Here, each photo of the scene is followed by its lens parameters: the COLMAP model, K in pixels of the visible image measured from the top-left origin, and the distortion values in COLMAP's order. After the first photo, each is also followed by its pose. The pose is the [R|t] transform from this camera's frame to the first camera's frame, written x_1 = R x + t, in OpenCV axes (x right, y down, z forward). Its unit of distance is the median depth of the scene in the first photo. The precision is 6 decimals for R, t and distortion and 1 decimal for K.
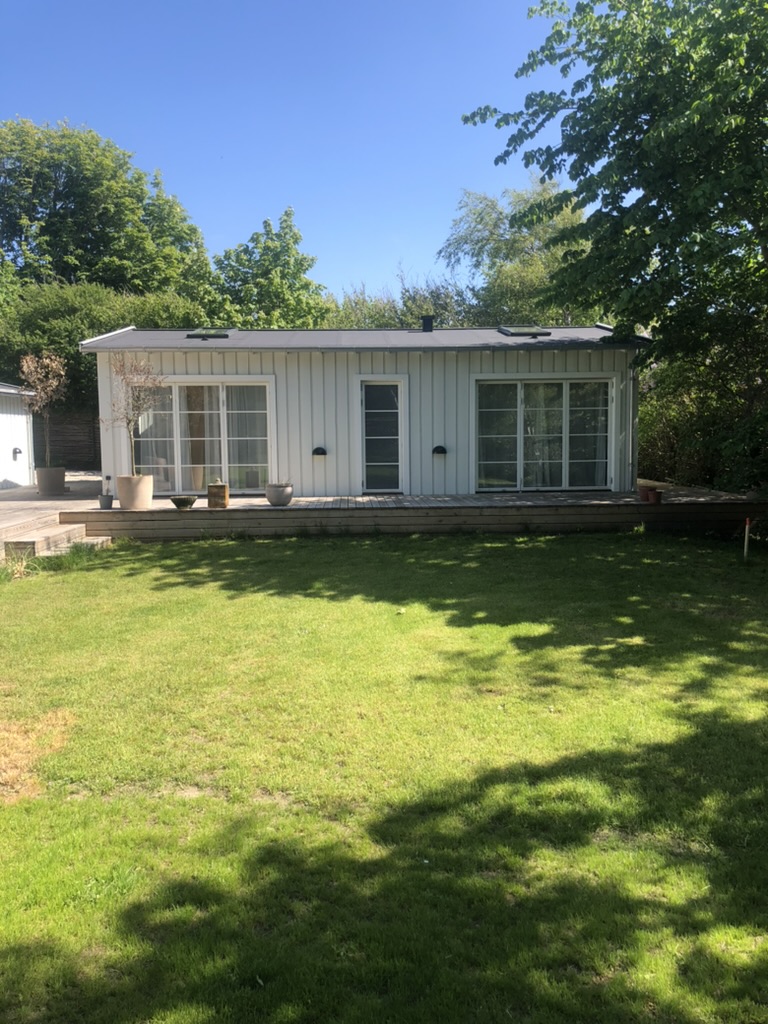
lens RADIAL K [[831.2, 0, 386.1], [0, 831.2, 516.7], [0, 0, 1]] dist [0.034278, -0.035453]
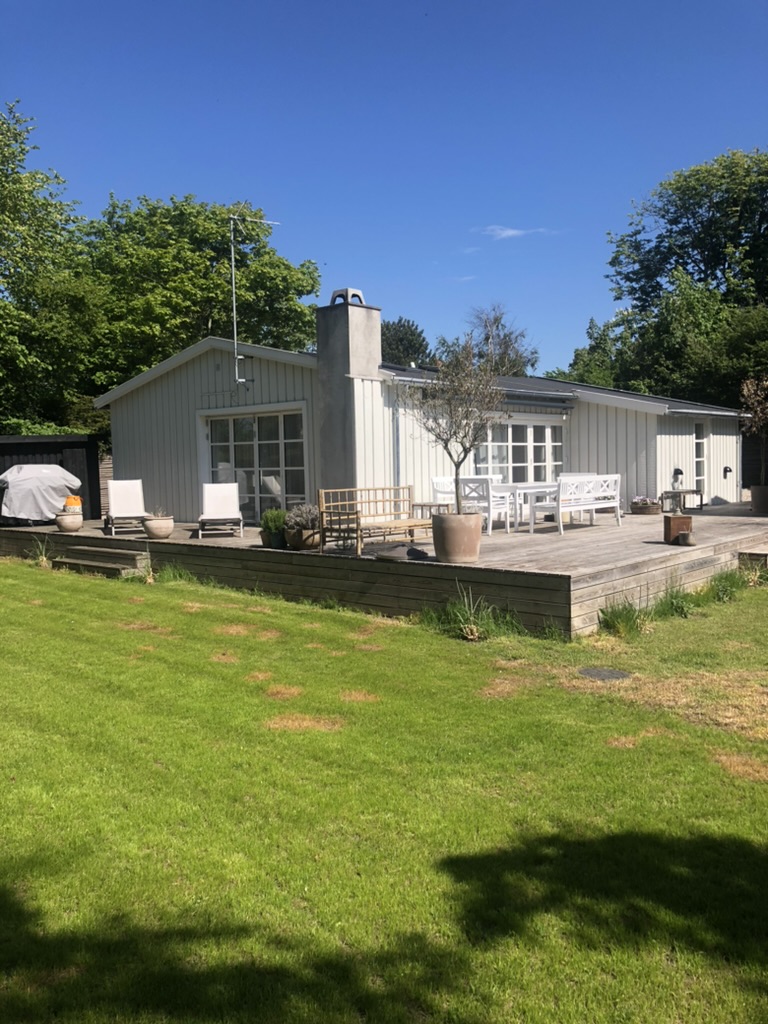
lens RADIAL K [[831.2, 0, 382.0], [0, 831.2, 517.8], [0, 0, 1]] dist [0.034278, -0.035453]
pose [[0.723415, 0.041865, -0.689143, -0.017382], [-0.056168, 0.998420, 0.001691, 0.003852], [0.688125, 0.037485, 0.724623, -0.050053]]
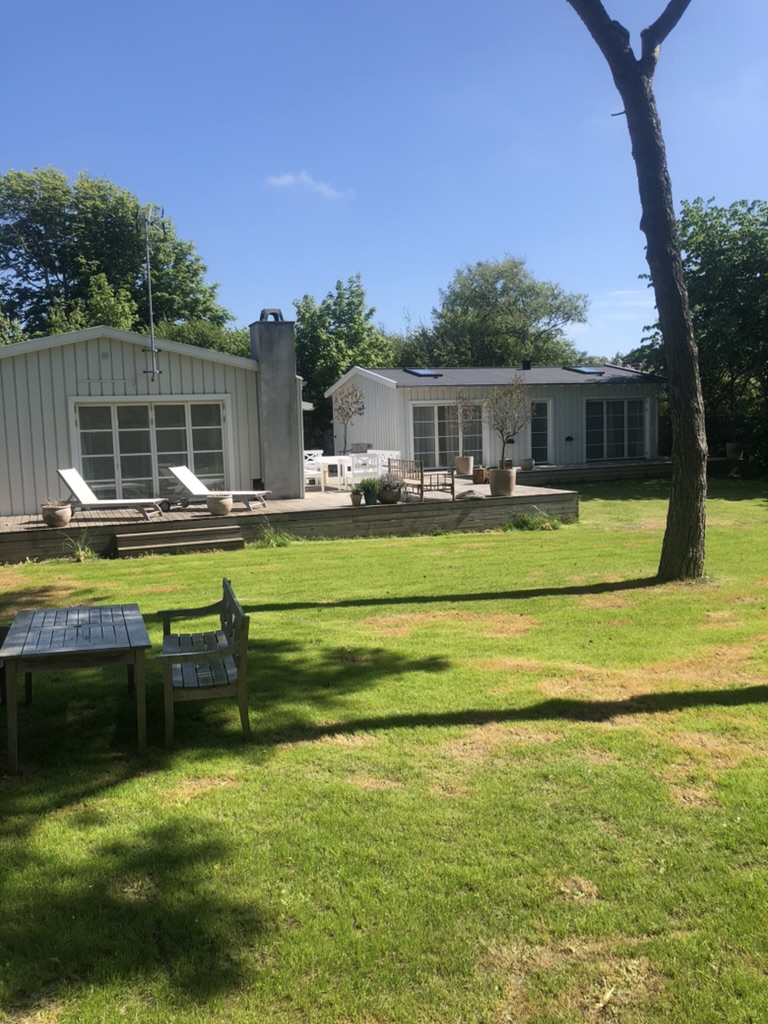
lens RADIAL K [[831.2, 0, 378.3], [0, 831.2, 502.4], [0, 0, 1]] dist [0.034278, -0.035453]
pose [[0.942269, -0.049176, 0.331227, -0.923242], [0.051222, 0.998684, 0.002554, 0.031881], [-0.330917, 0.014560, 0.943548, -0.563634]]
